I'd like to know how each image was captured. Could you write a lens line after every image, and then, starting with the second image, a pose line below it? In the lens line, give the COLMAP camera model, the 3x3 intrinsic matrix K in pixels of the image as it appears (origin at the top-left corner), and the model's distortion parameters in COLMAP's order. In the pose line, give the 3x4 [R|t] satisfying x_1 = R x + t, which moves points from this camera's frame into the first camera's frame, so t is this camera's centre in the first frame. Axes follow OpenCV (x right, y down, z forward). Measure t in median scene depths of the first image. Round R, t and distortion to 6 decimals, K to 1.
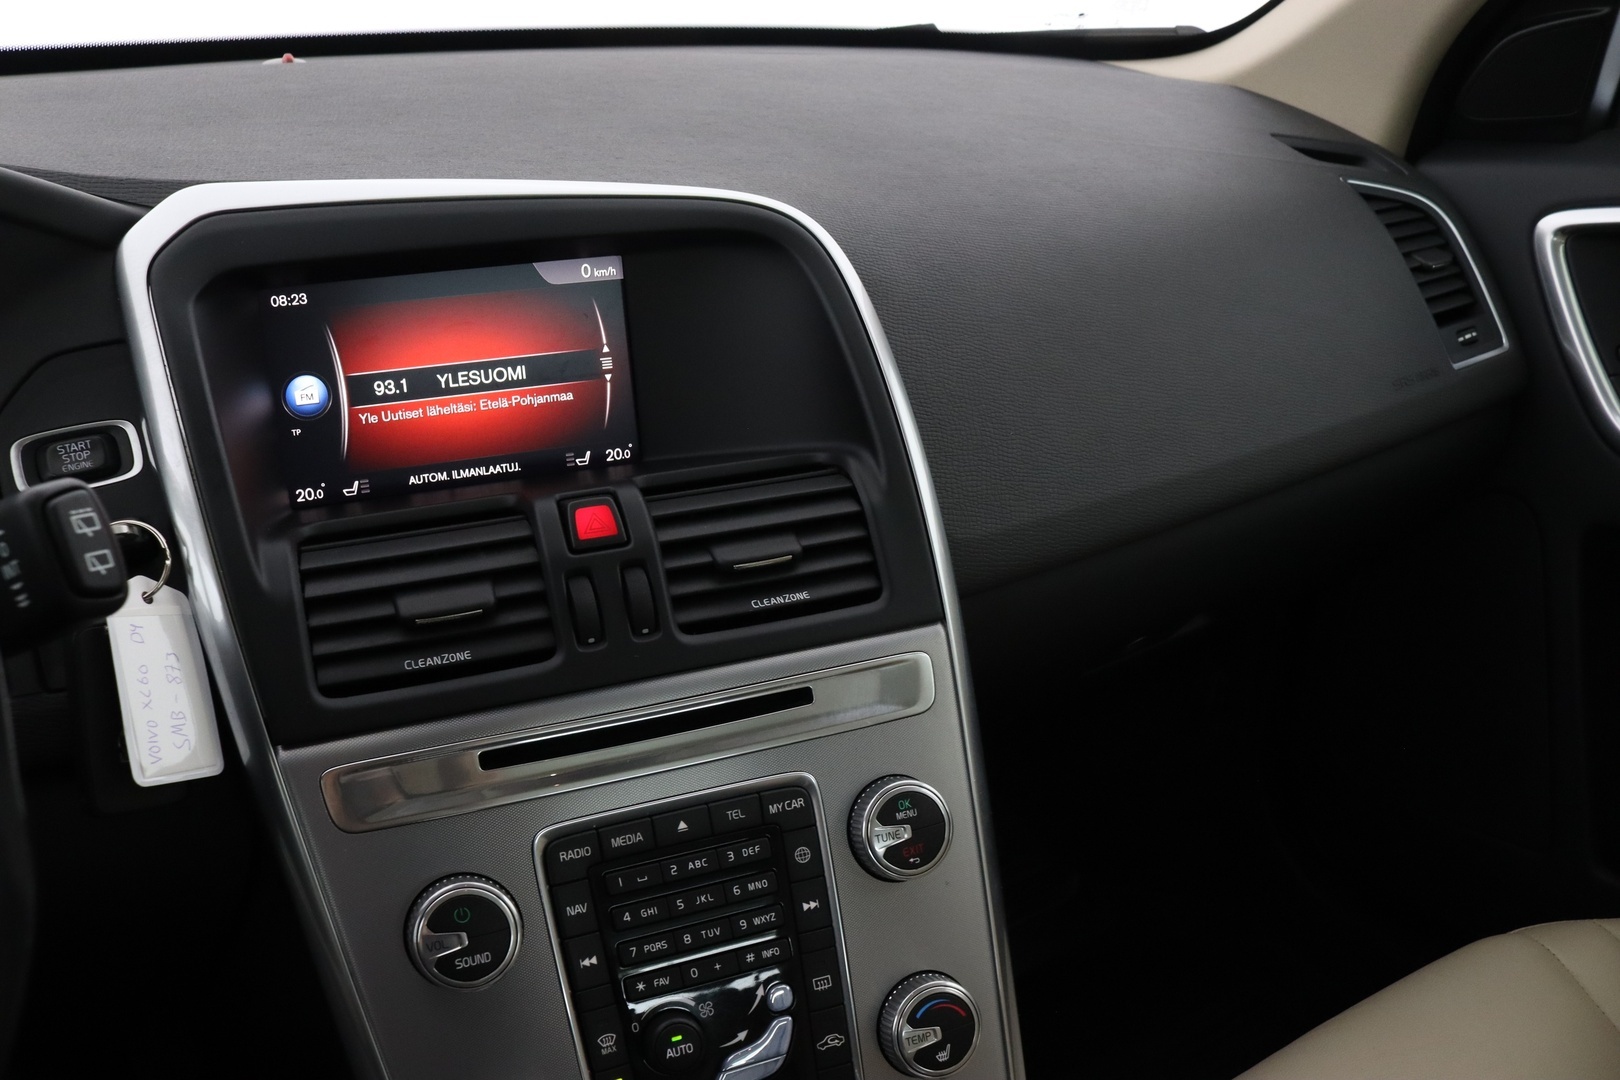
lens RADIAL K [[1336.3, 0, 810.0], [0, 1336.3, 540.0], [0, 0, 1]] dist [-0.144183, 0.008792]
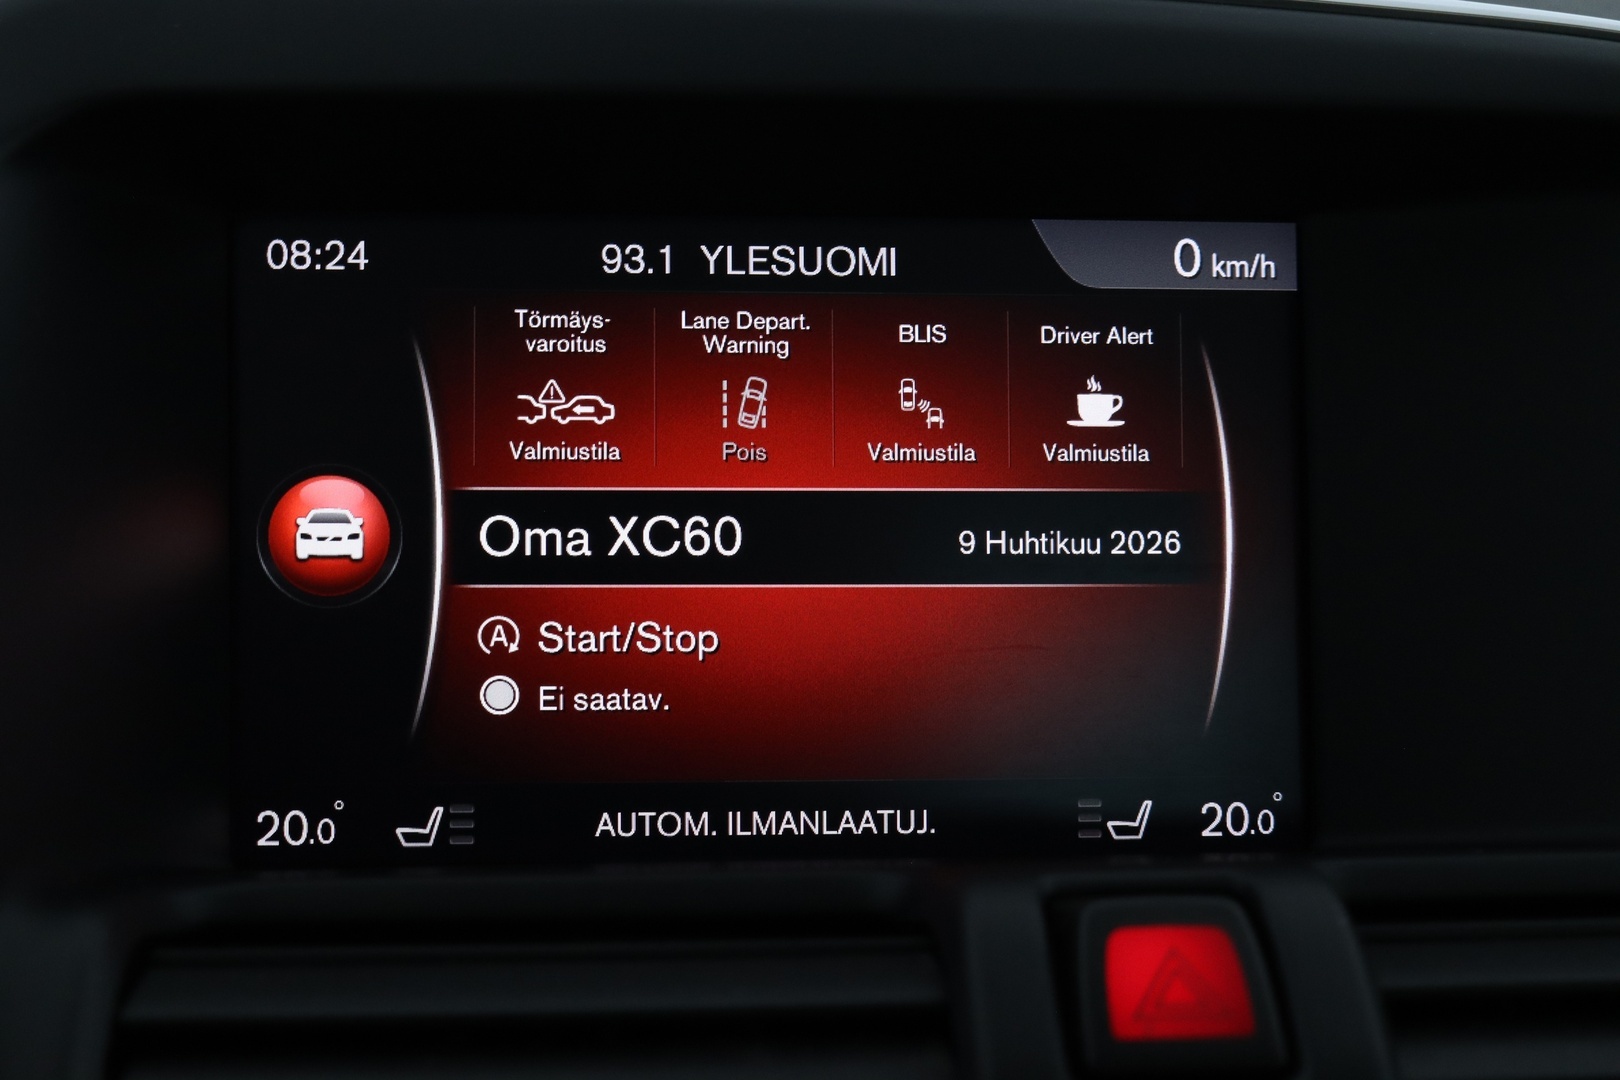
lens RADIAL K [[2385.8, 0, 810.0], [0, 2385.8, 540.0], [0, 0, 1]] dist [-0.087080, 0.159046]
pose [[0.957092, 0.052024, -0.285077, -0.087271], [-0.122989, 0.963681, -0.237049, 0.020734], [0.262391, 0.261939, 0.928730, 0.443989]]
